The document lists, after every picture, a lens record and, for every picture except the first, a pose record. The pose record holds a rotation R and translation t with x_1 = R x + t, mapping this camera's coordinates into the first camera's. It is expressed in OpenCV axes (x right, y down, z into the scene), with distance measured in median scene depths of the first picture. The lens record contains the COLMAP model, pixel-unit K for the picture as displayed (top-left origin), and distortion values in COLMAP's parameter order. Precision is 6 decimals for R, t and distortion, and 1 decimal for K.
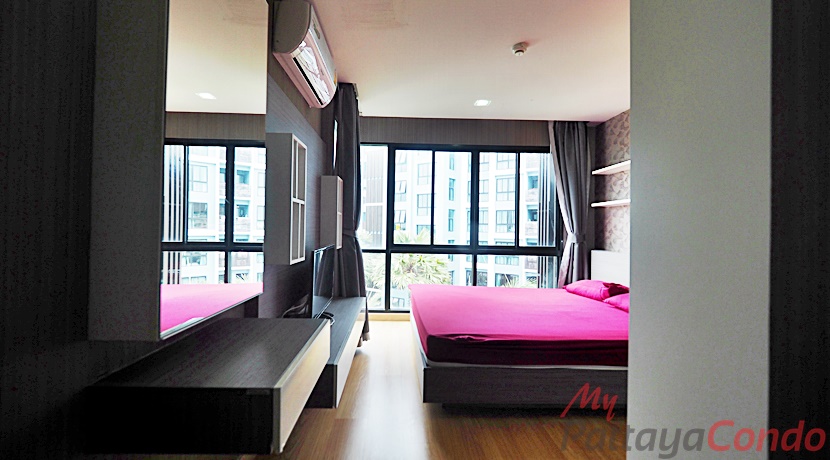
lens RADIAL K [[350.6, 0, 401.8], [0, 350.6, 225.2], [0, 0, 1]] dist [-0.000515, -0.000106]
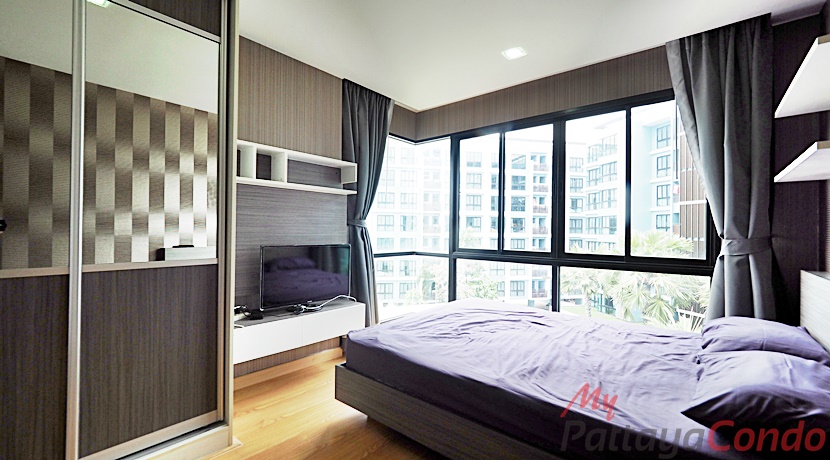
lens RADIAL K [[350.6, 0, 401.8], [0, 350.6, 225.2], [0, 0, 1]] dist [-0.000515, -0.000106]
pose [[0.742300, -0.020157, -0.669765, 0.470511], [0.005841, 0.999704, -0.023614, 0.017268], [0.670043, 0.013617, 0.742198, 0.270786]]
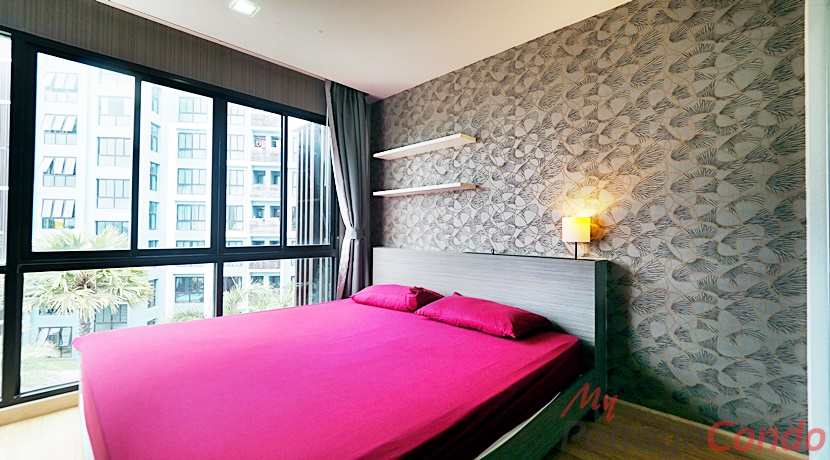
lens RADIAL K [[350.6, 0, 401.8], [0, 350.6, 225.2], [0, 0, 1]] dist [-0.000515, -0.000106]
pose [[0.723983, 0.000305, 0.689818, 0.011968], [-0.004451, 0.999981, 0.004229, 0.013789], [-0.689804, -0.006132, 0.723971, 0.334001]]
